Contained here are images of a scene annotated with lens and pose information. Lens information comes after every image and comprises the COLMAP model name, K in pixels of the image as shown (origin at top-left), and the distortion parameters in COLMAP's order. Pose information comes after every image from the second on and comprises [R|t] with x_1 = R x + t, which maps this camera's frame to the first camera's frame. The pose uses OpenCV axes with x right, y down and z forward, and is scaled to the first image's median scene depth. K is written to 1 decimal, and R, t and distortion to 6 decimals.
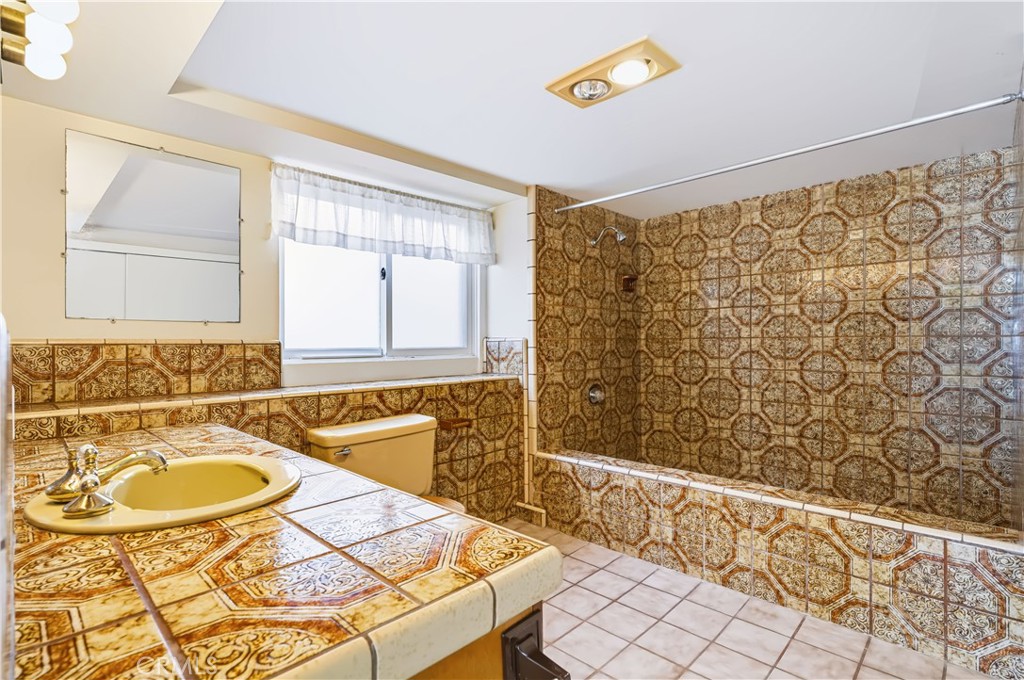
lens RADIAL K [[494.6, 0, 512.6], [0, 494.6, 341.1], [0, 0, 1]] dist [0.000082, 0.000018]
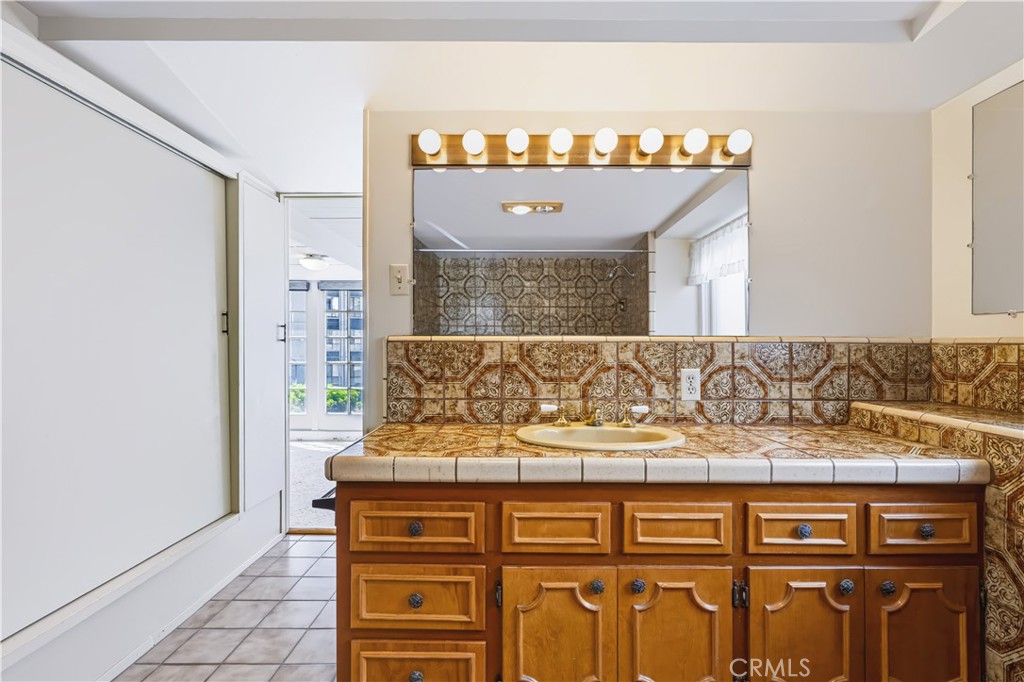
lens RADIAL K [[494.6, 0, 512.9], [0, 494.6, 341.6], [0, 0, 1]] dist [0.000082, 0.000018]
pose [[-0.721250, 0.004541, -0.692660, 0.341156], [0.008342, 0.999963, -0.002130, -0.002454], [0.692625, -0.007314, -0.721261, 1.073542]]
